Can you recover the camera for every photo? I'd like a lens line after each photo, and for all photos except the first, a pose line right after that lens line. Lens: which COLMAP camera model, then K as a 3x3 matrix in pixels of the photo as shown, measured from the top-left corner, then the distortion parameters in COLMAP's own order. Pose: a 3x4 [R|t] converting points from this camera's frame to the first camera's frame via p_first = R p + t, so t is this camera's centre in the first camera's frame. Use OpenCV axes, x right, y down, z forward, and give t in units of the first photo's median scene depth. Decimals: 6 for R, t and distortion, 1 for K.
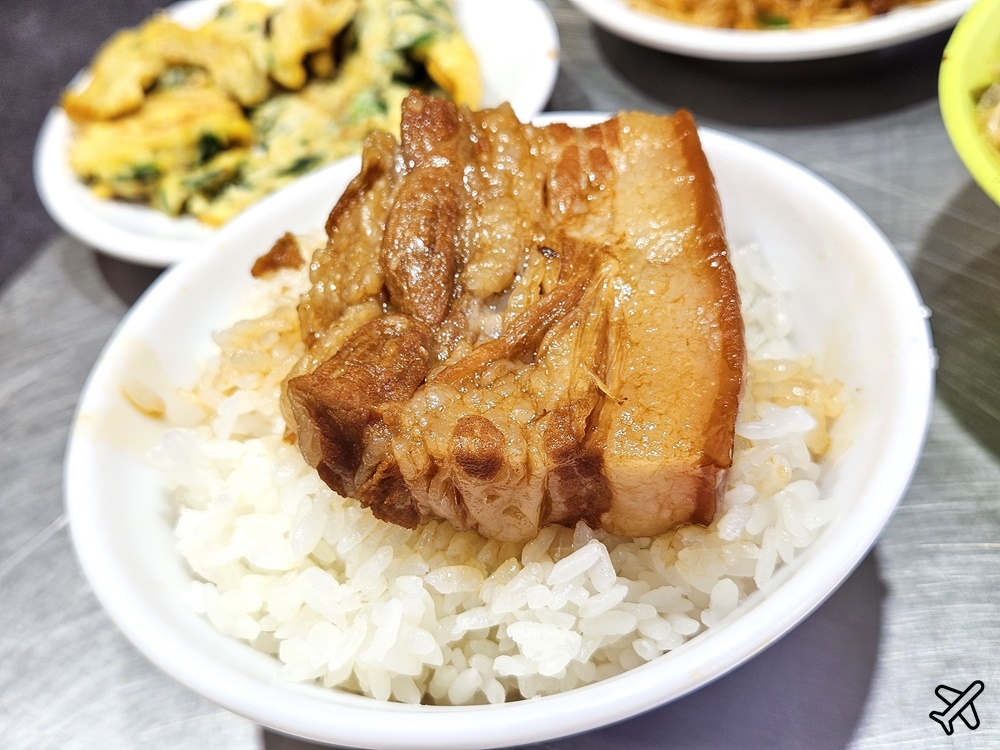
lens RADIAL K [[1309.2, 0, 500.0], [0, 1309.2, 375.0], [0, 0, 1]] dist [0.015185, -0.012816]
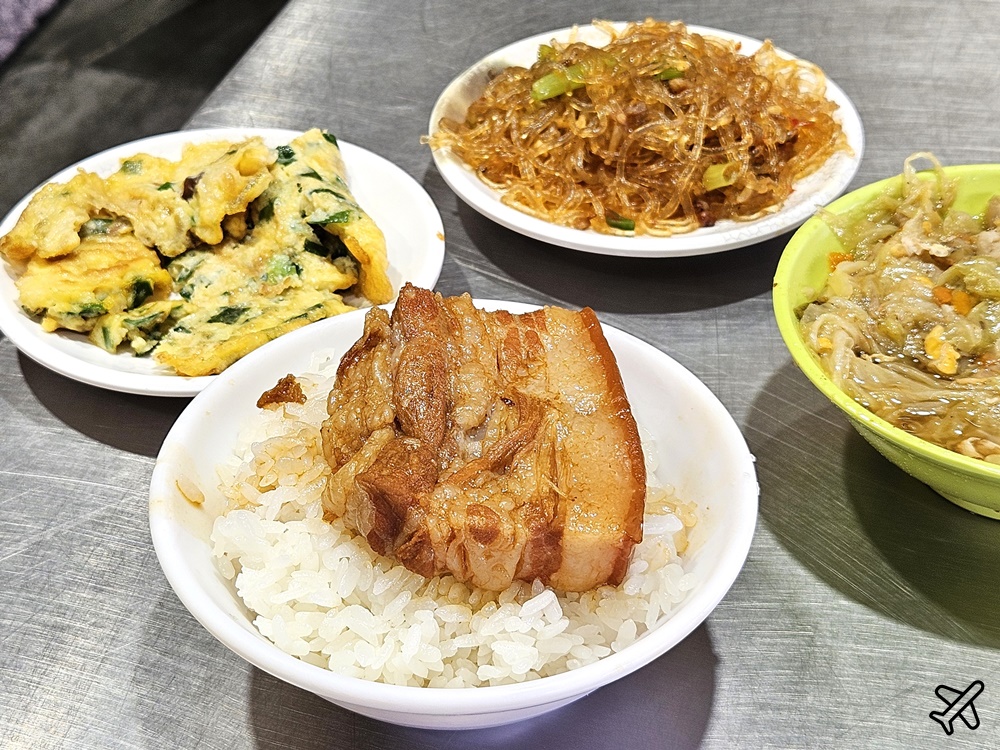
lens RADIAL K [[1309.2, 0, 500.0], [0, 1309.2, 375.0], [0, 0, 1]] dist [0.015185, -0.012816]
pose [[0.988069, 0.065603, 0.139340, -0.161599], [-0.049071, 0.991689, -0.118937, 0.046212], [-0.145985, 0.110680, 0.983076, -0.401373]]
